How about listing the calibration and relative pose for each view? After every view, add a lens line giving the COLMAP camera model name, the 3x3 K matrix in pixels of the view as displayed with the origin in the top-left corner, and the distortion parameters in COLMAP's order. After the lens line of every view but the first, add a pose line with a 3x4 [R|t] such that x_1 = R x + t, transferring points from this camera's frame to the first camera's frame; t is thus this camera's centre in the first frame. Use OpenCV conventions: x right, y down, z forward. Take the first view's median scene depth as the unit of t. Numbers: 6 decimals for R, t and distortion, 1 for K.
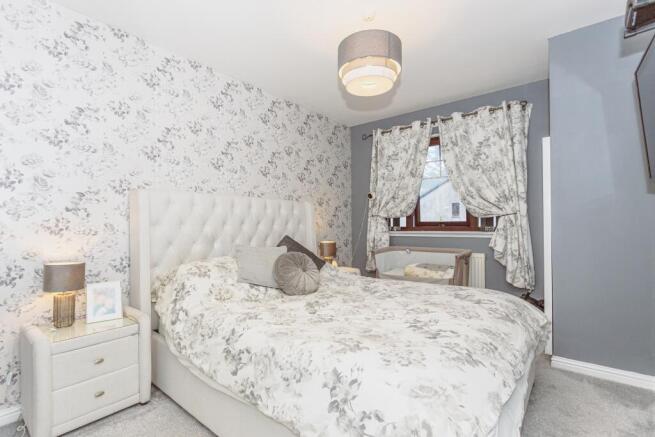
lens RADIAL K [[311.4, 0, 331.2], [0, 311.4, 219.9], [0, 0, 1]] dist [-0.007839, 0.000334]
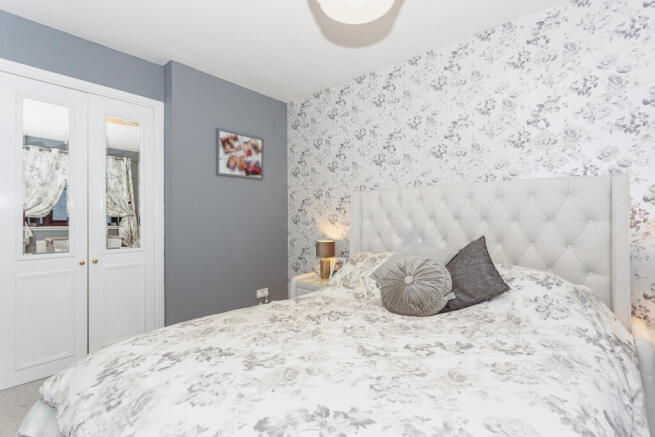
lens RADIAL K [[311.4, 0, 330.1], [0, 311.4, 220.8], [0, 0, 1]] dist [-0.007839, 0.000334]
pose [[-0.042243, 0.014146, -0.999007, 0.362064], [0.017644, 0.999754, 0.013411, 0.002561], [0.998952, -0.017060, -0.042482, 0.467068]]
